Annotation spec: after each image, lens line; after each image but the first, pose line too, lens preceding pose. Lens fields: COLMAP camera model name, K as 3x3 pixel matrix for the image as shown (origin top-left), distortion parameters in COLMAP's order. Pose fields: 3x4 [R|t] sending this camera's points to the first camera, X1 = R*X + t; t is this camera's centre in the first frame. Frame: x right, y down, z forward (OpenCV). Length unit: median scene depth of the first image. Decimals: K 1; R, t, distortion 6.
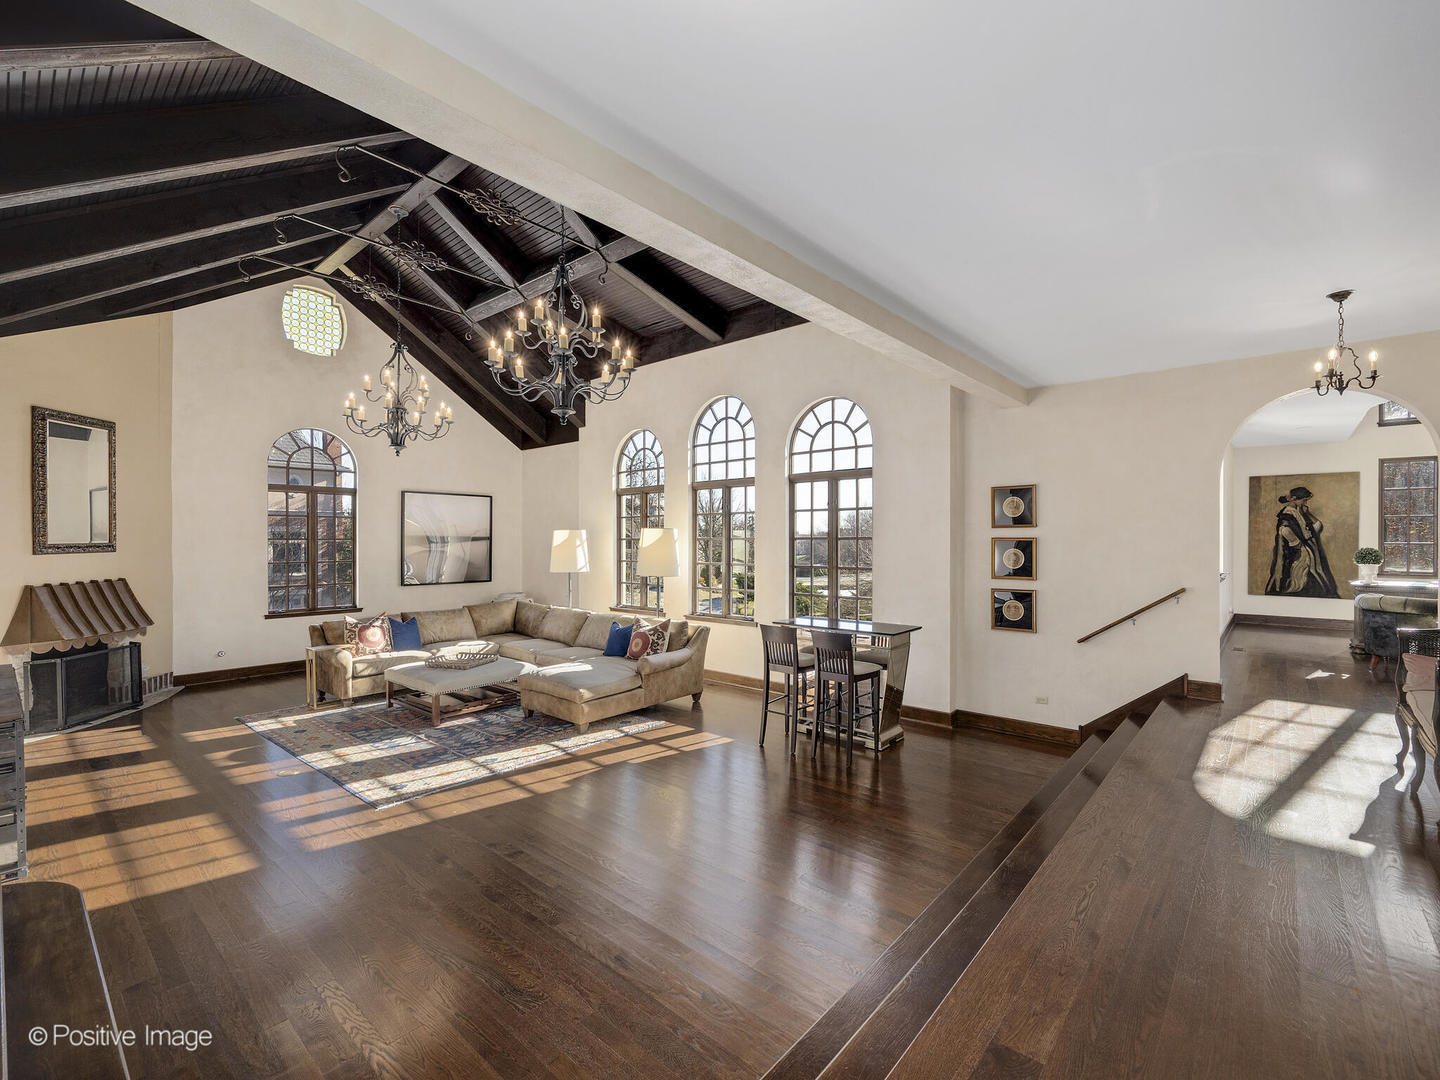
lens RADIAL K [[639.6, 0, 724.2], [0, 639.6, 546.7], [0, 0, 1]] dist [0.001147, 0.000652]
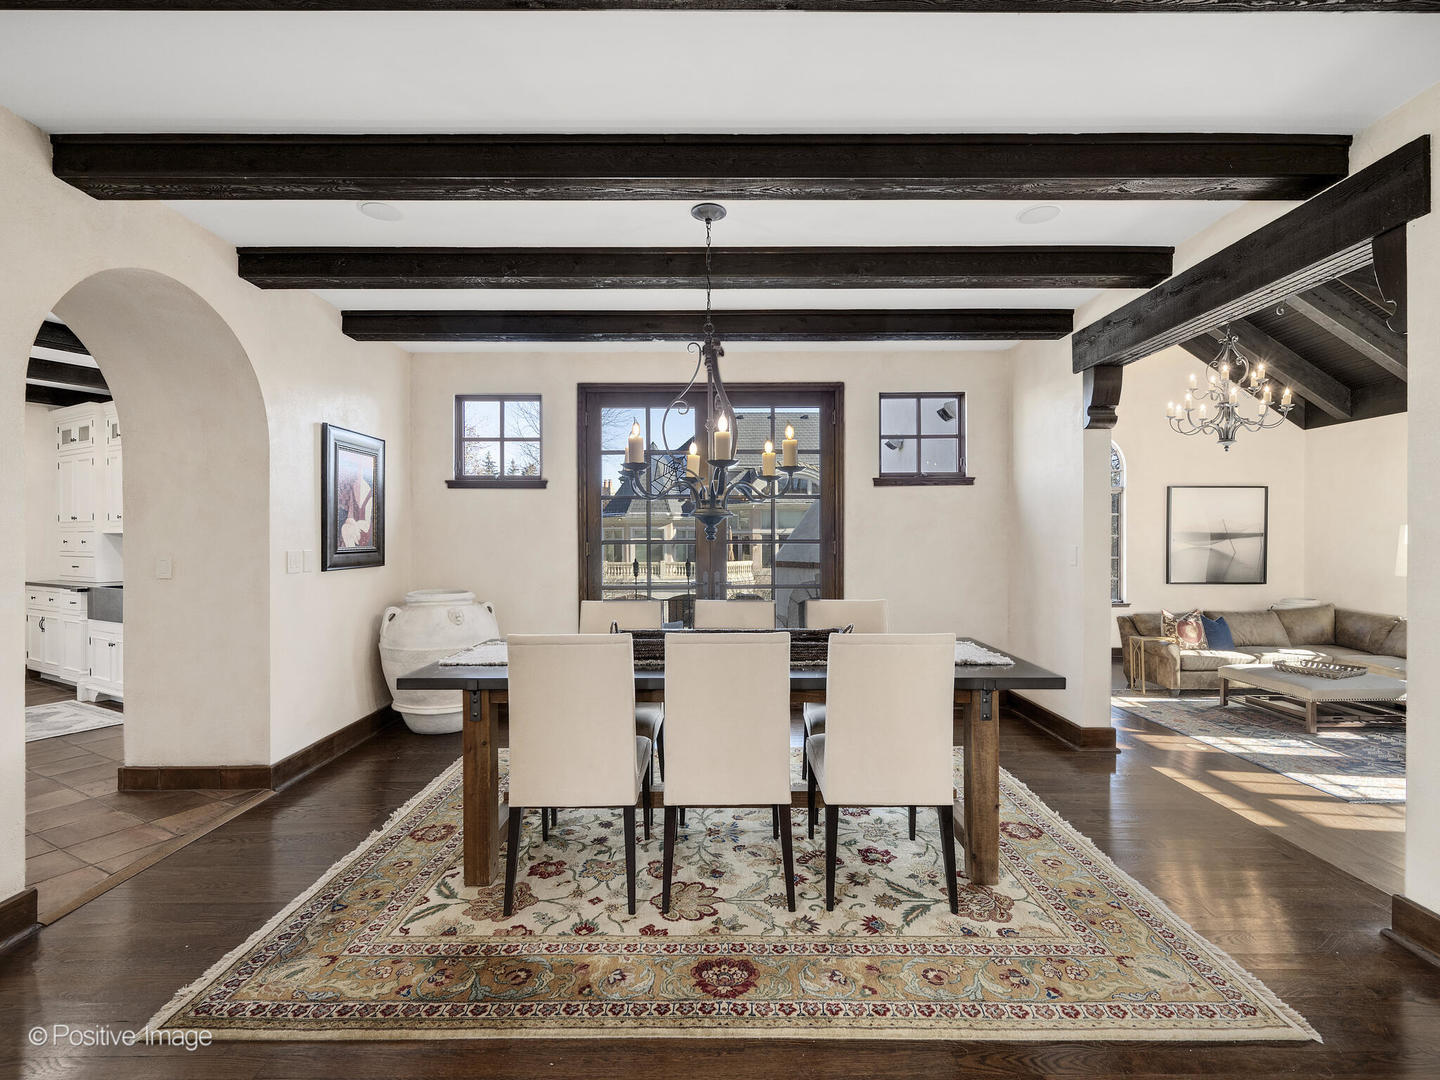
lens RADIAL K [[673.0, 0, 719.6], [0, 673.0, 545.4], [0, 0, 1]] dist [0.001223, 0.000100]
pose [[0.655034, 0.005303, -0.755581, -0.238218], [-0.002107, 0.999984, 0.005192, -0.001295], [0.755597, -0.001809, 0.655035, -0.266614]]
